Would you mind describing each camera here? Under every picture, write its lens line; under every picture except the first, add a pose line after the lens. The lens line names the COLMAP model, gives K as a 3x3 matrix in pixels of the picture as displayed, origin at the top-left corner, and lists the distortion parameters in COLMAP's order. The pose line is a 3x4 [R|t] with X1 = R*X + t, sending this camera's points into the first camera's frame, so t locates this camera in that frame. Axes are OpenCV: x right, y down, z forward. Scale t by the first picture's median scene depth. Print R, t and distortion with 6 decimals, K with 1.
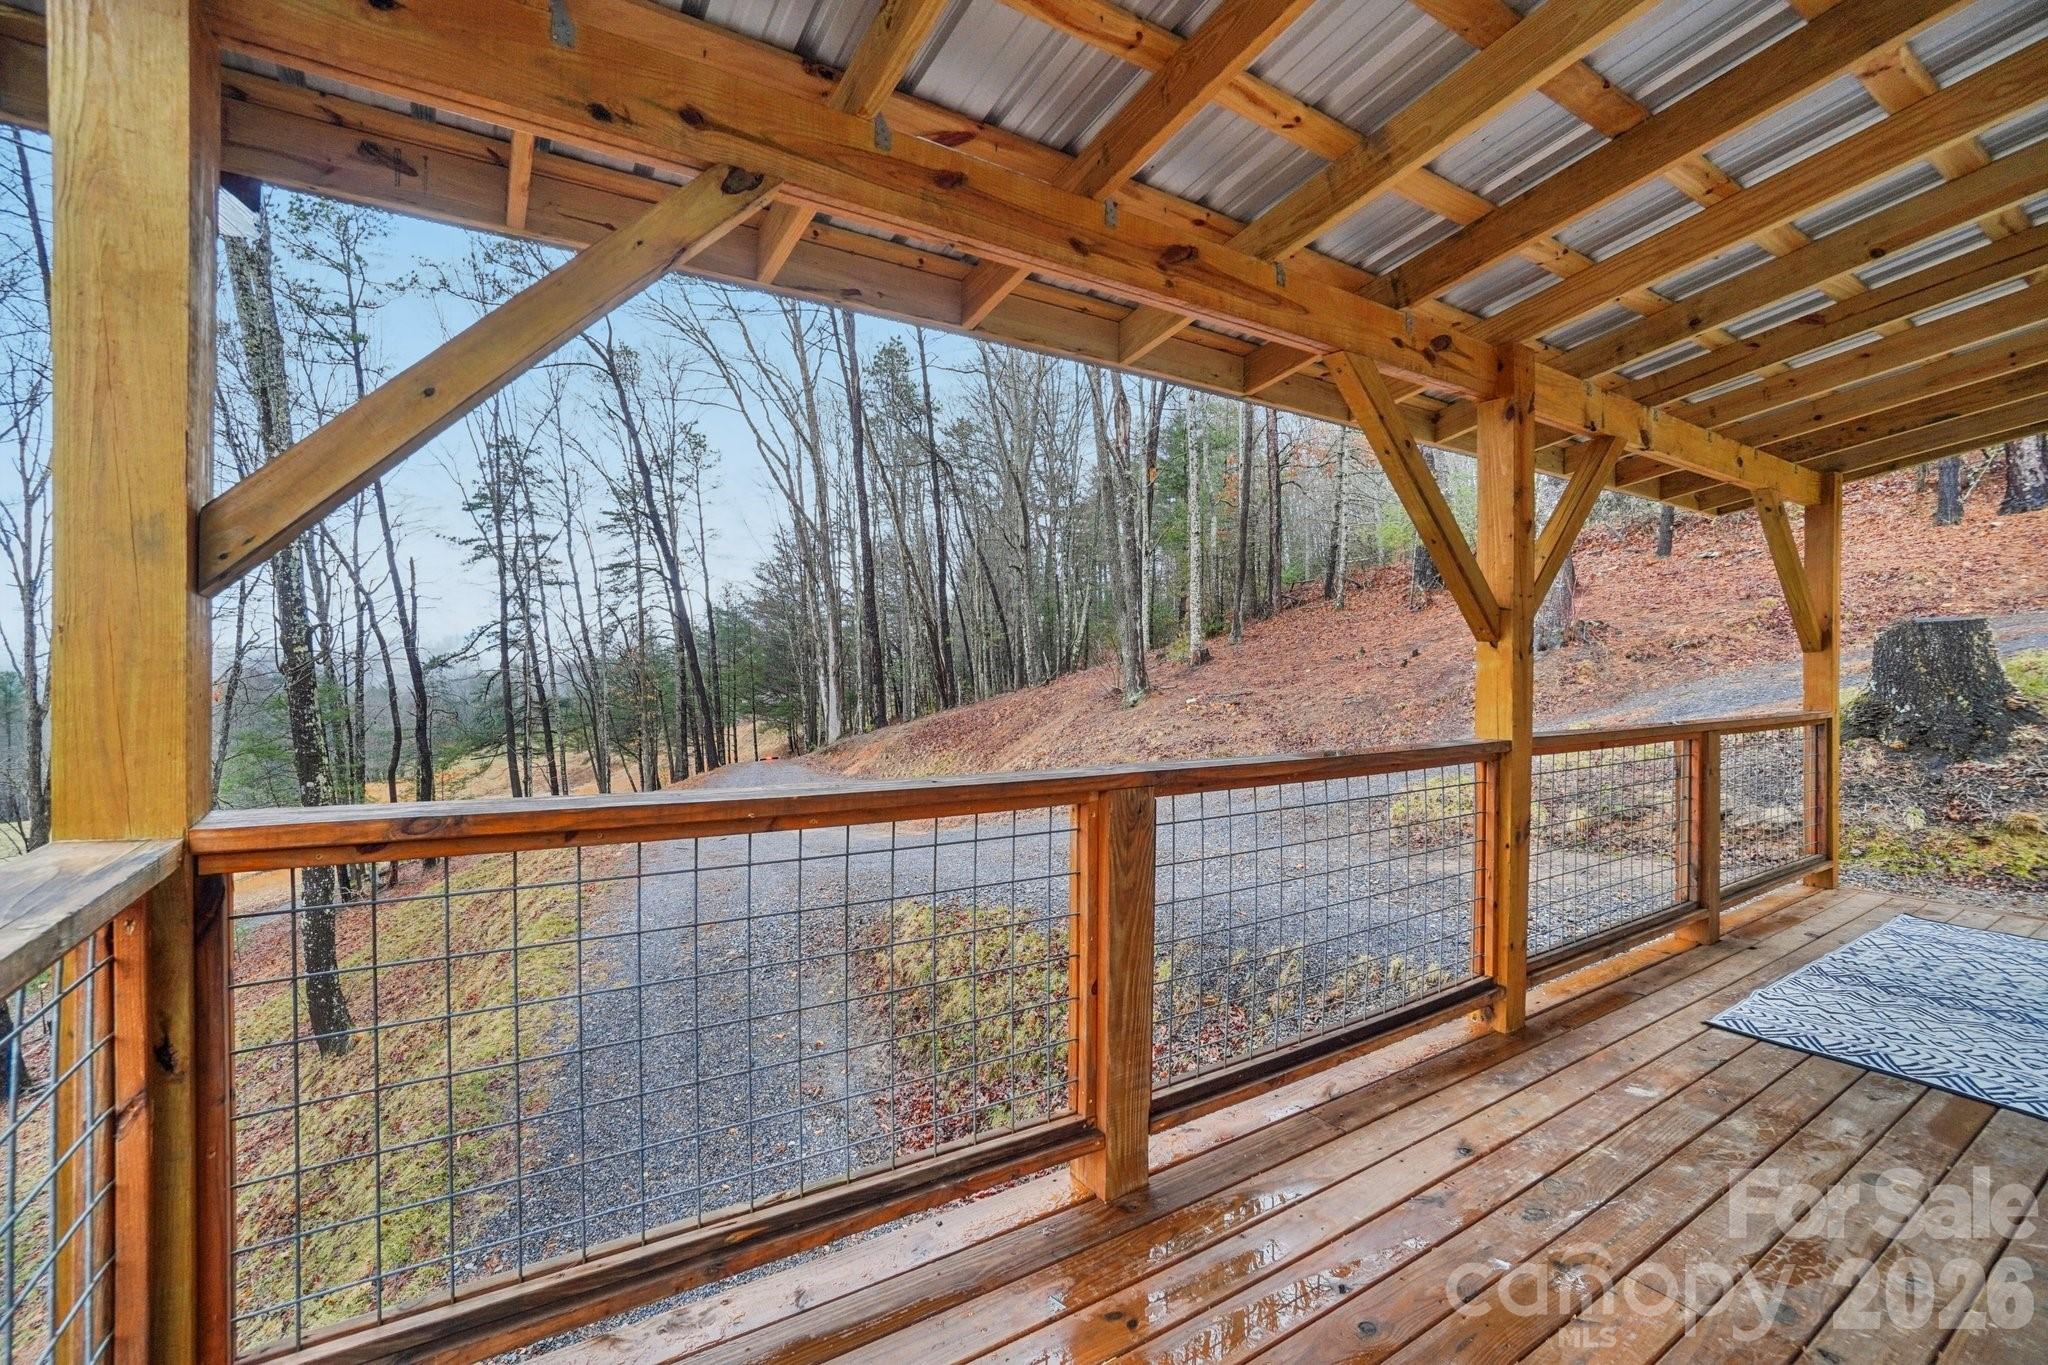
lens RADIAL K [[912.3, 0, 1020.7], [0, 912.3, 675.9], [0, 0, 1]] dist [-0.063931, 0.022484]
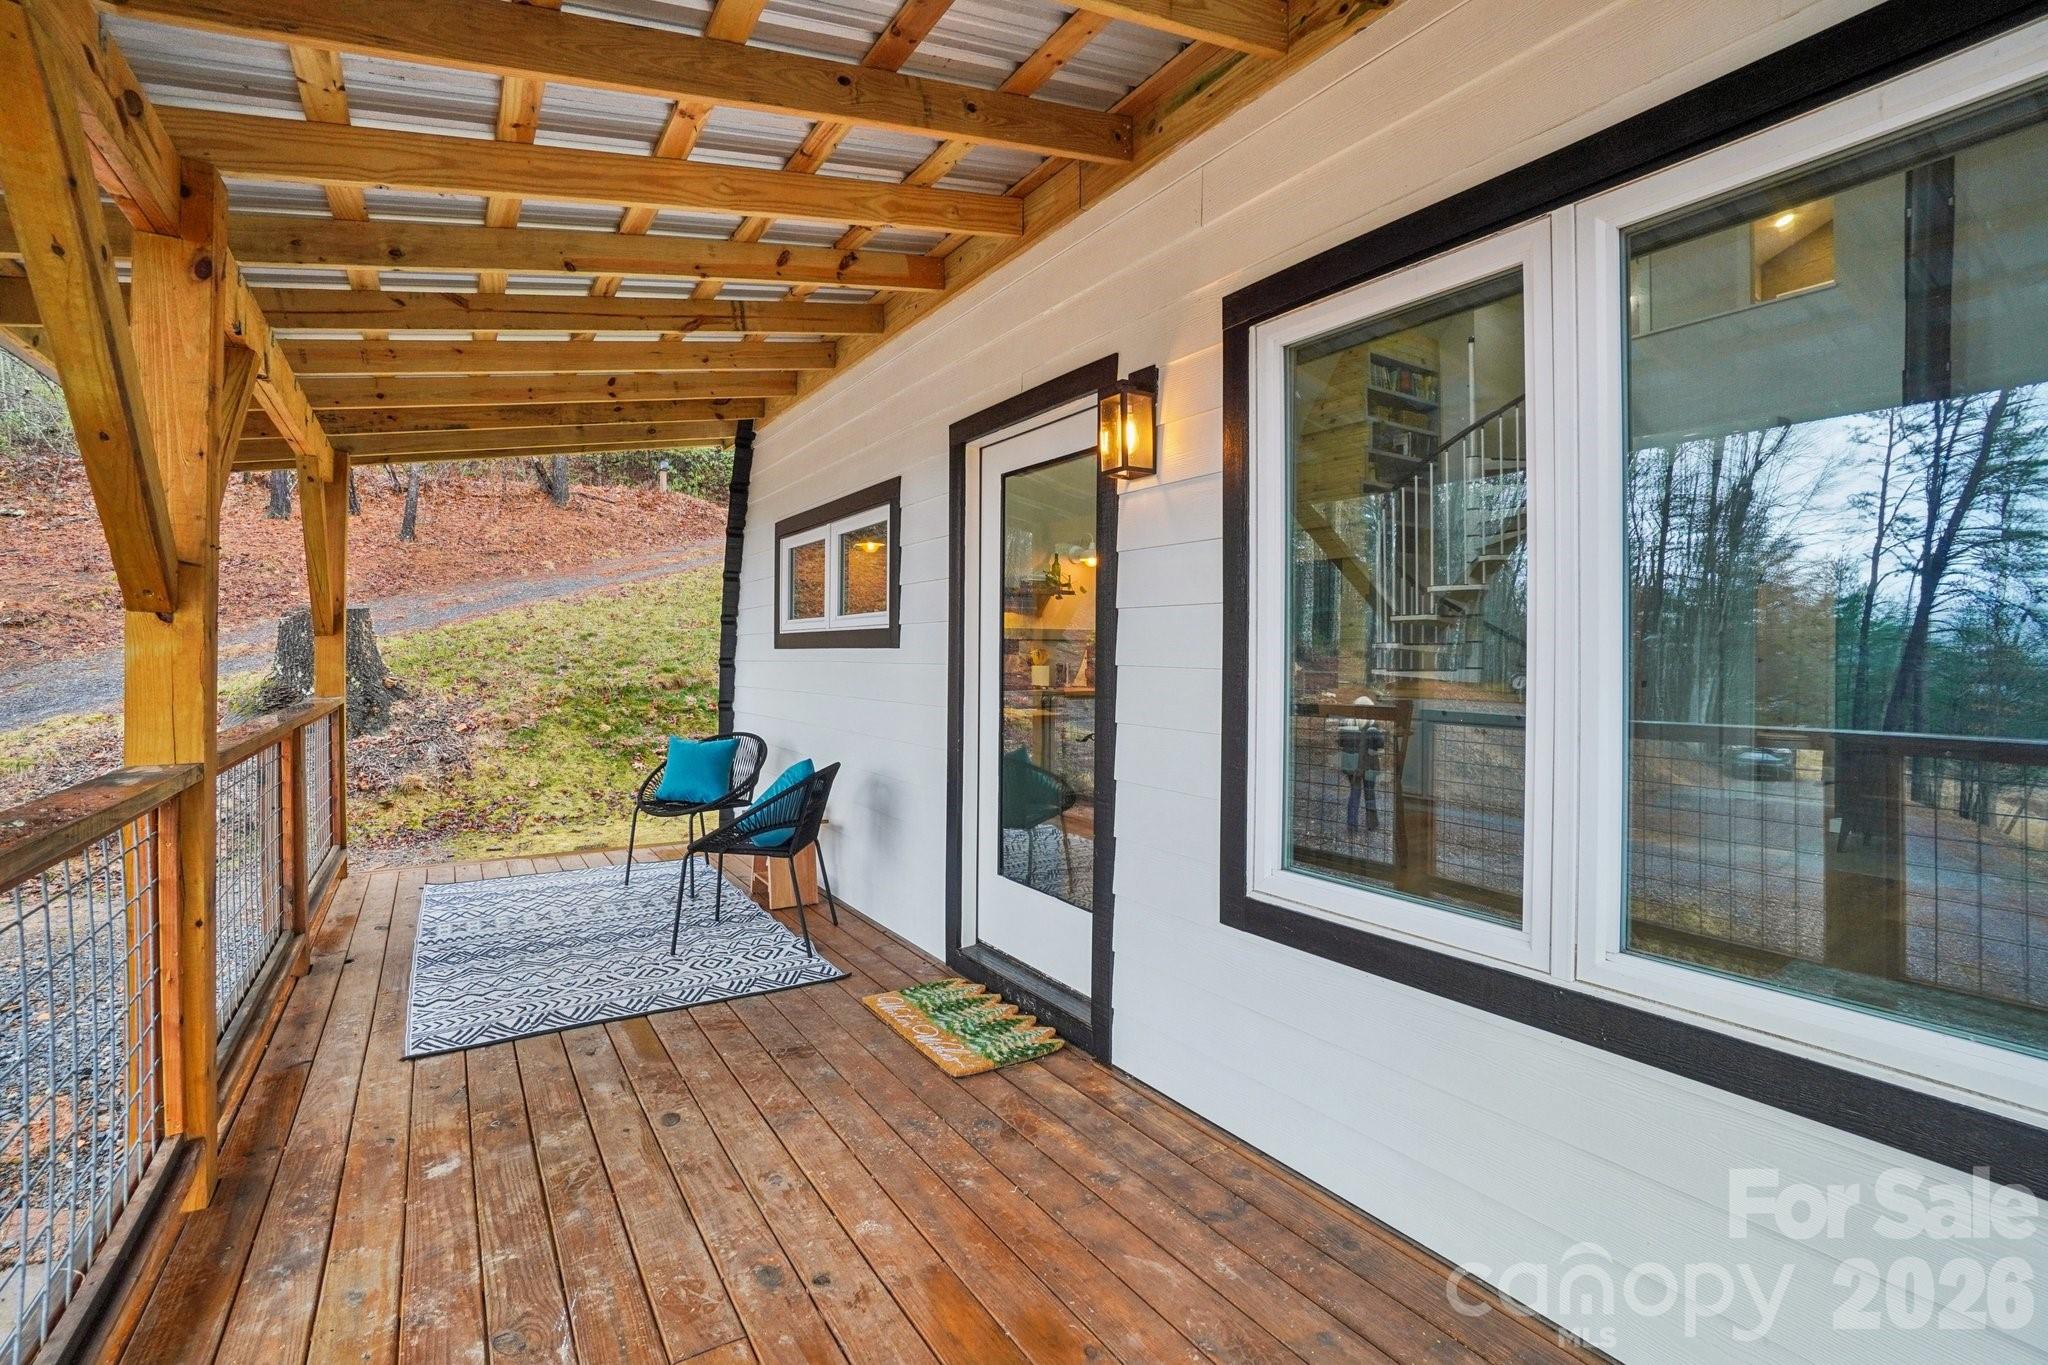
lens RADIAL K [[912.3, 0, 995.4], [0, 912.3, 653.7], [0, 0, 1]] dist [-0.063931, 0.022484]
pose [[-0.004383, -0.001920, 0.999989, -0.051201], [0.008299, 0.999964, 0.001956, -0.002670], [-0.999956, 0.008307, -0.004367, 0.206937]]
